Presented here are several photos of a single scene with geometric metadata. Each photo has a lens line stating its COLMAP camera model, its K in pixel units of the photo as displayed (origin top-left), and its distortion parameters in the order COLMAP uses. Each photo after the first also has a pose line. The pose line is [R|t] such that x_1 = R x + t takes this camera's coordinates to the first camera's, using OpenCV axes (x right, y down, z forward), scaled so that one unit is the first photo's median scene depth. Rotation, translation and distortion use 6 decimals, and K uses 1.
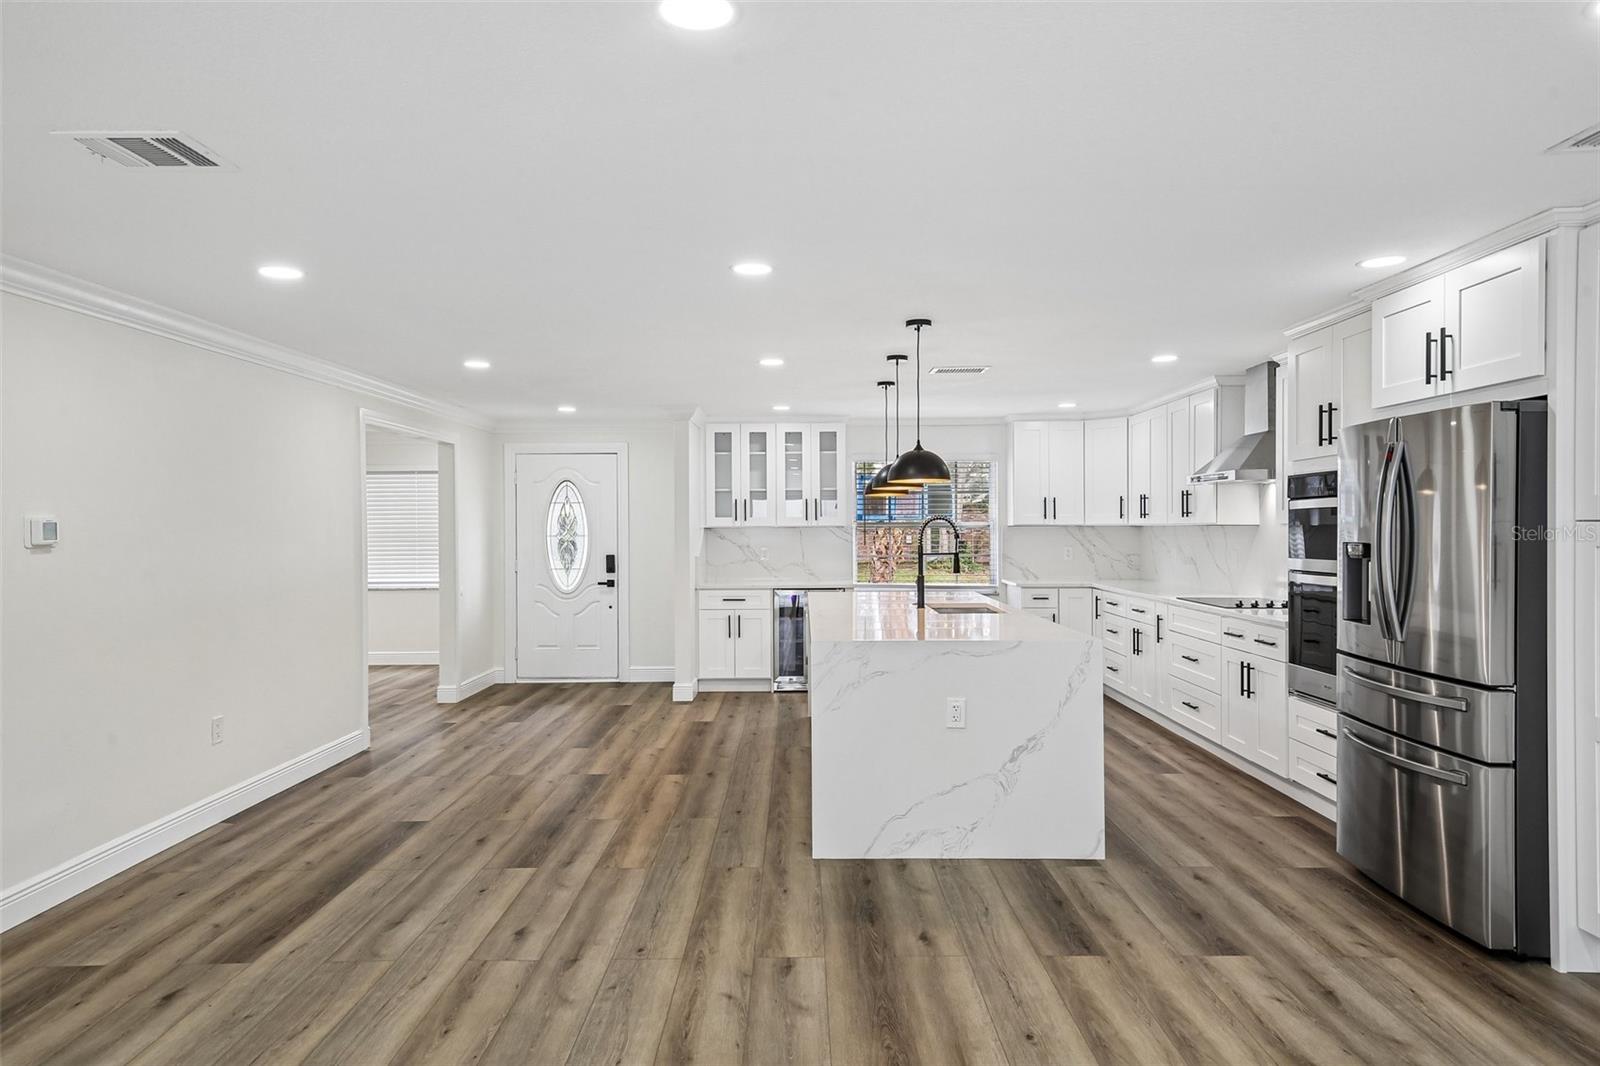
lens RADIAL K [[1008.7, 0, 811.2], [0, 1008.7, 552.9], [0, 0, 1]] dist [0.030313, 0.003257]
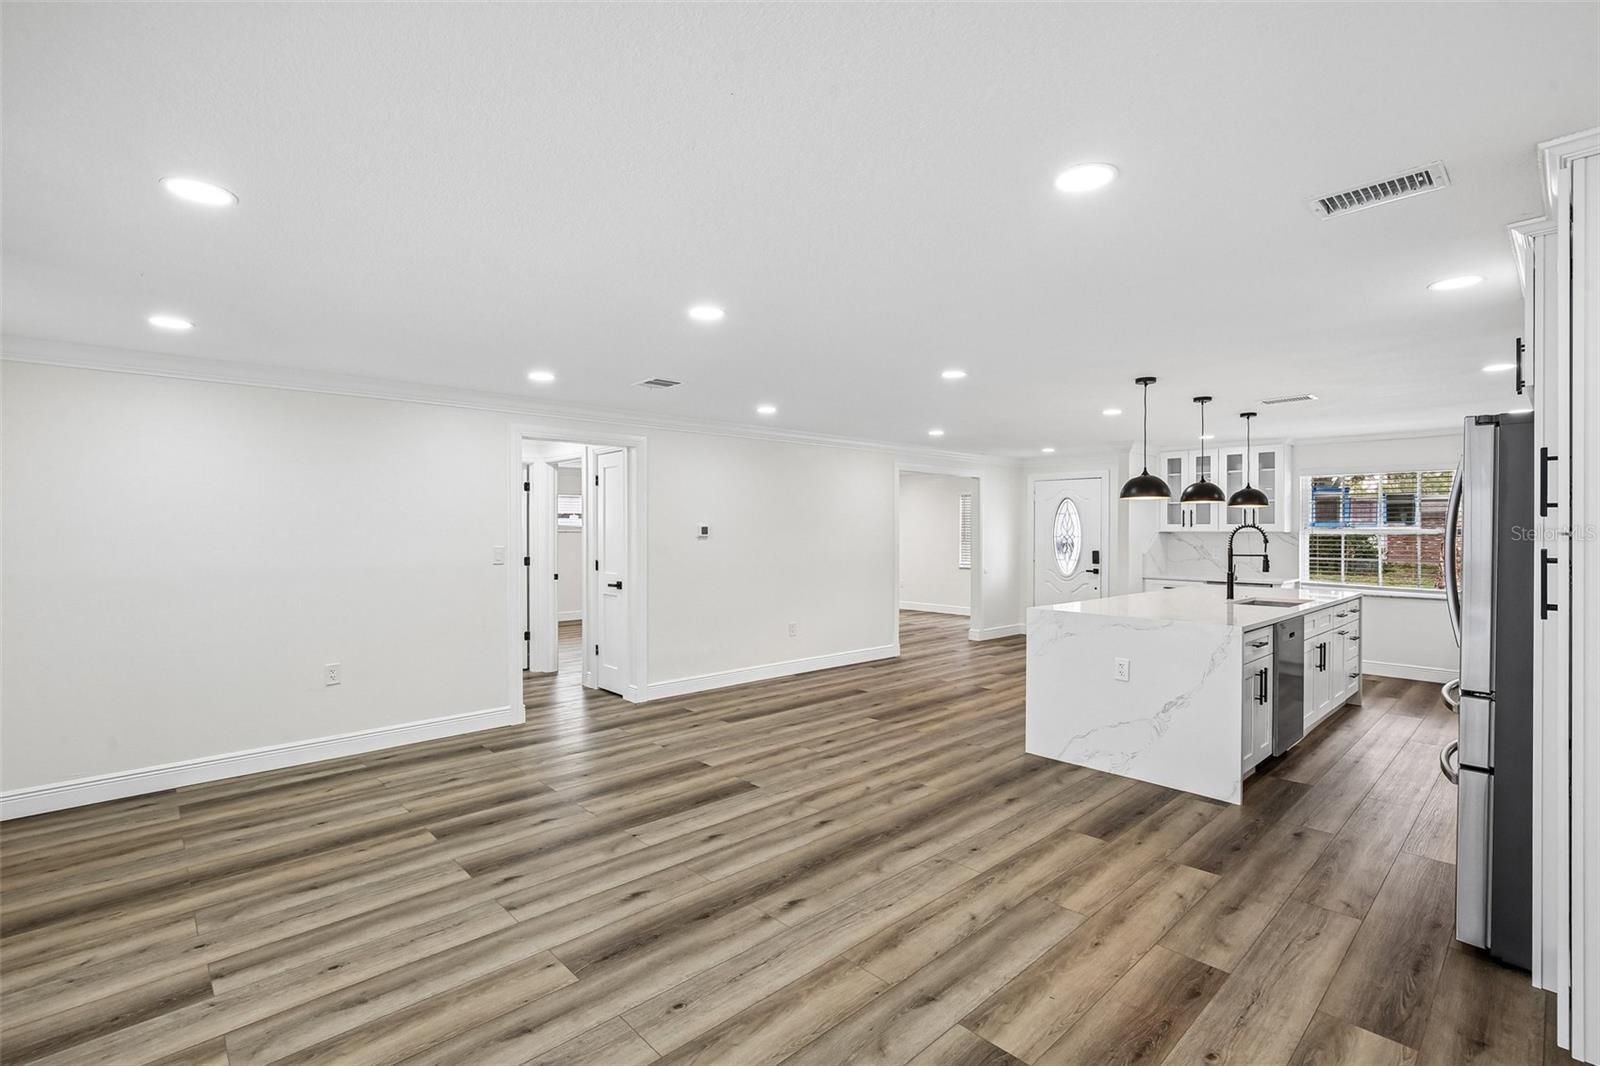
lens RADIAL K [[760.8, 0, 796.3], [0, 760.8, 530.3], [0, 0, 1]] dist [-0.010471, 0.000356]
pose [[0.673159, 0.008483, -0.739449, 0.621719], [-0.026750, 0.999559, -0.012885, -0.003623], [0.739013, 0.028454, 0.673090, -0.020456]]
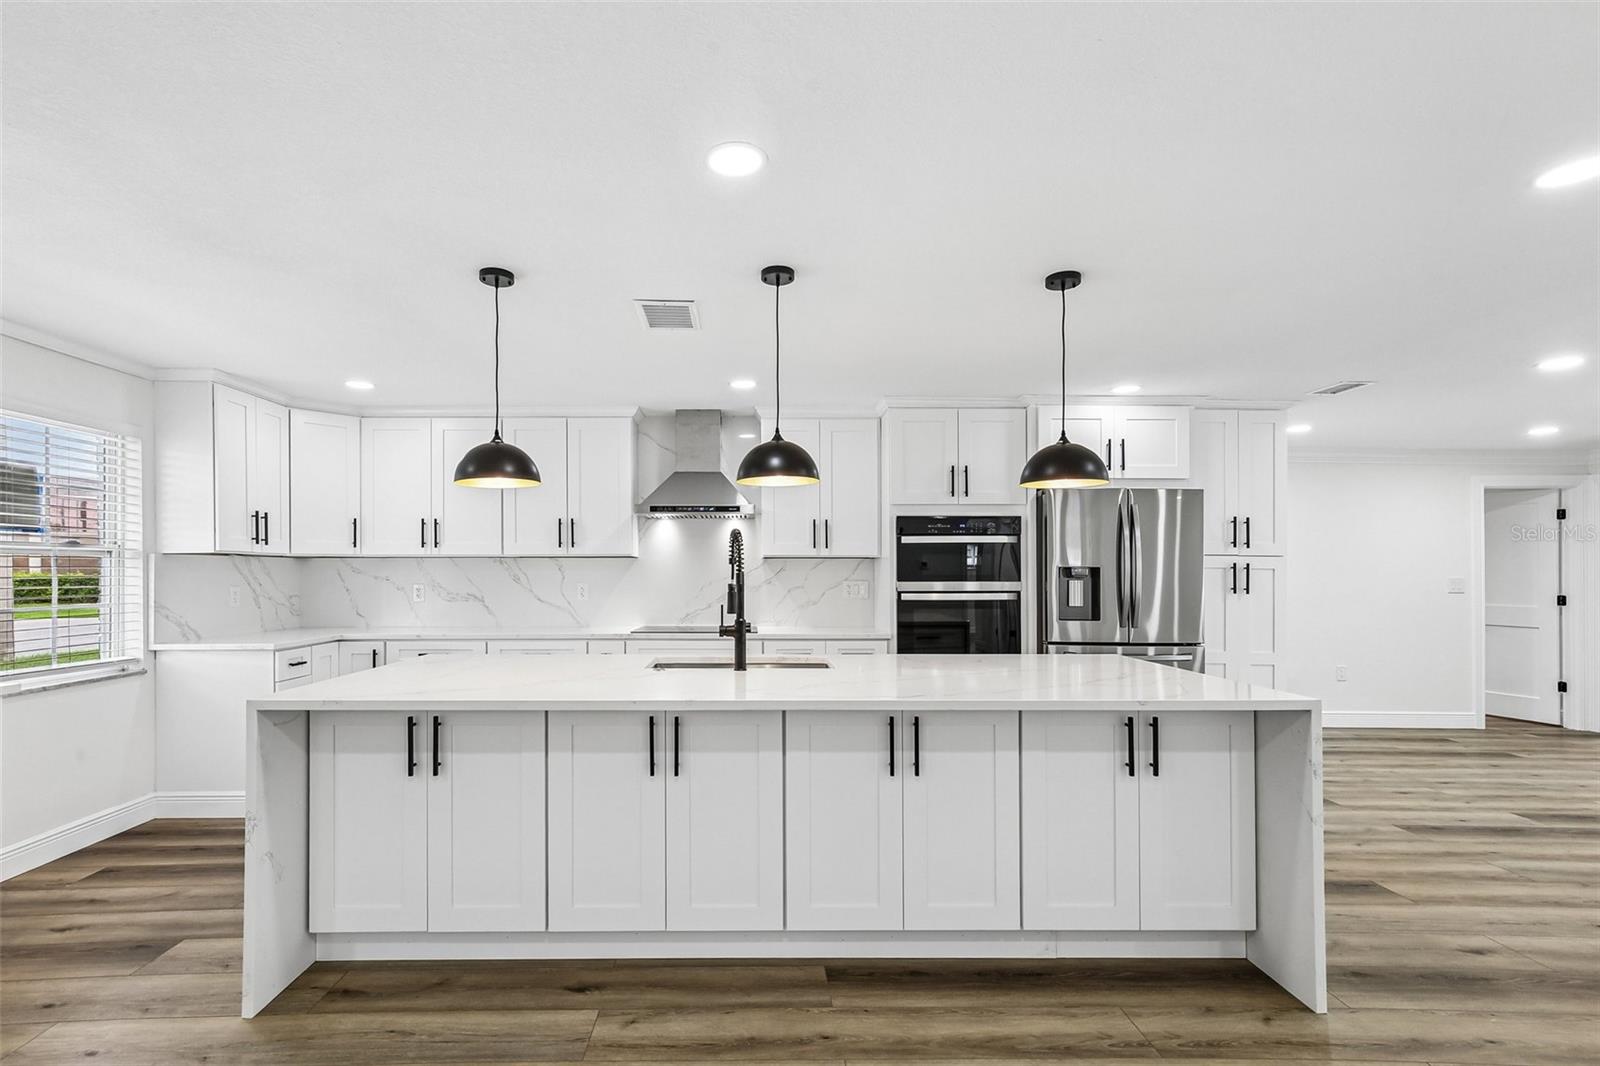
lens RADIAL K [[735.1, 0, 790.8], [0, 735.1, 566.1], [0, 0, 1]] dist [-0.001451, 0.012711]
pose [[-0.014569, 0.013273, 0.999806, -0.522308], [0.026199, 0.999574, -0.012889, -0.008120], [-0.999551, 0.026007, -0.014910, 1.414196]]
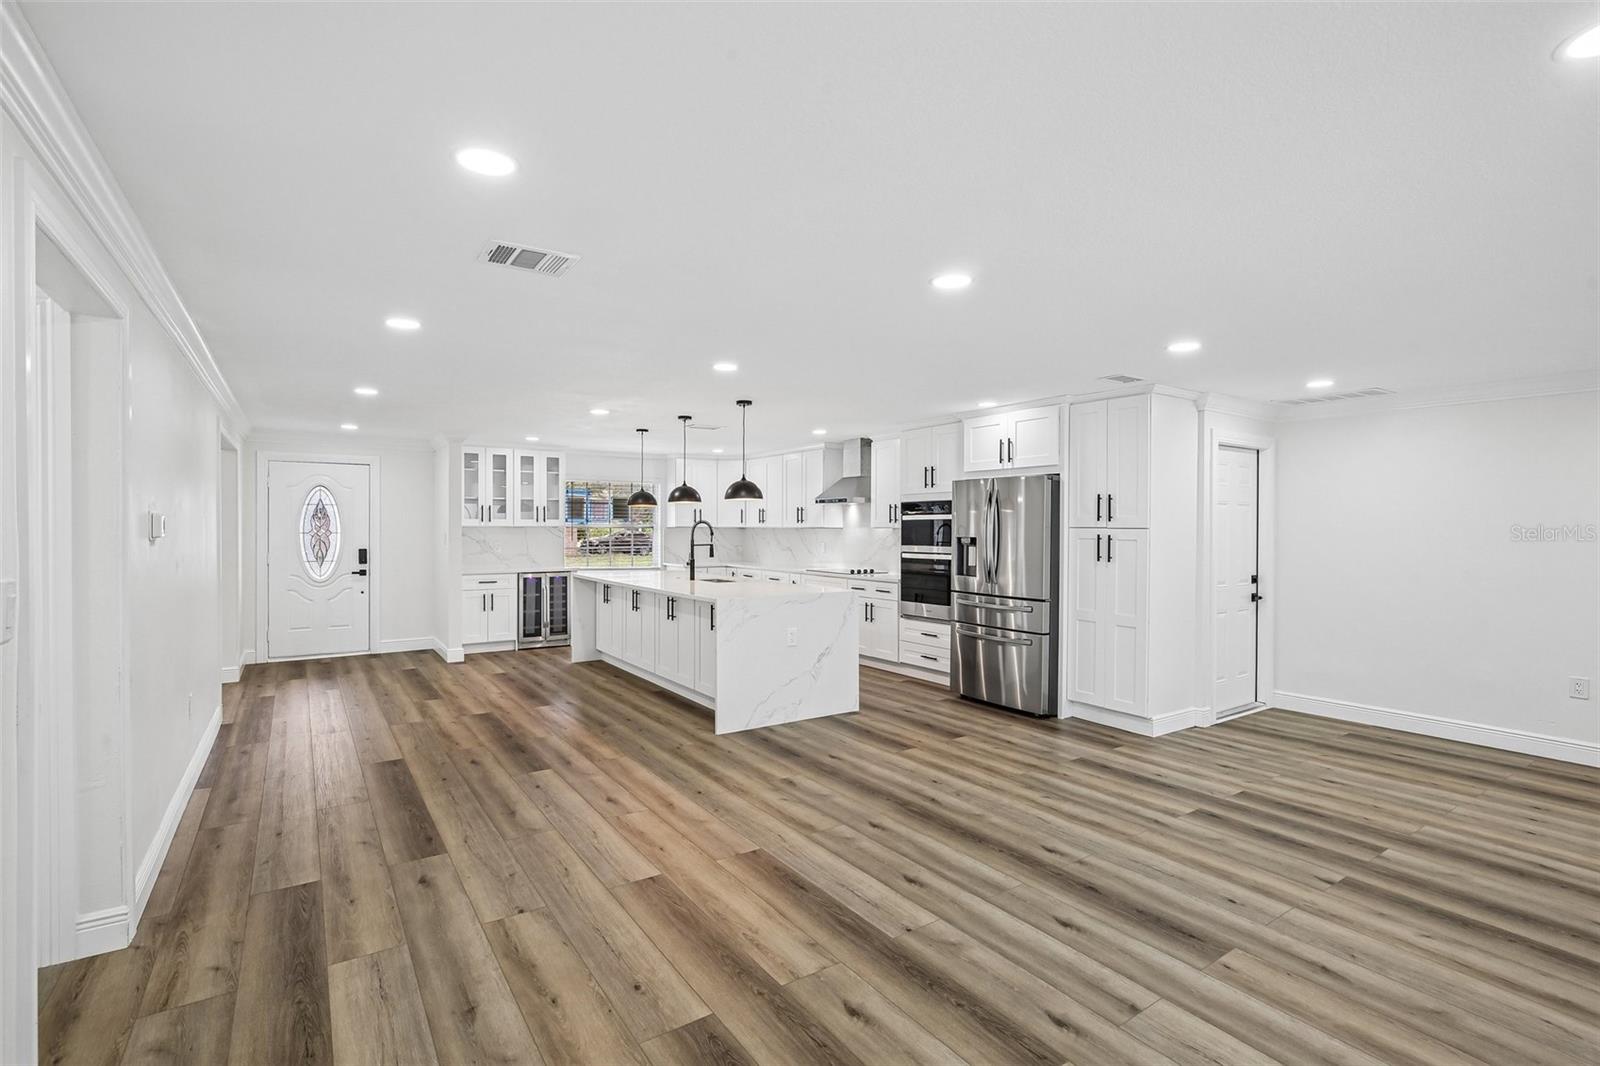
lens RADIAL K [[743.5, 0, 805.9], [0, 743.5, 530.8], [0, 0, 1]] dist [-0.007998, 0.001038]
pose [[0.818383, 0.006595, 0.574636, -0.574448], [0.007430, 0.999729, -0.022056, 0.008475], [-0.574625, 0.022320, 0.818112, -0.043093]]
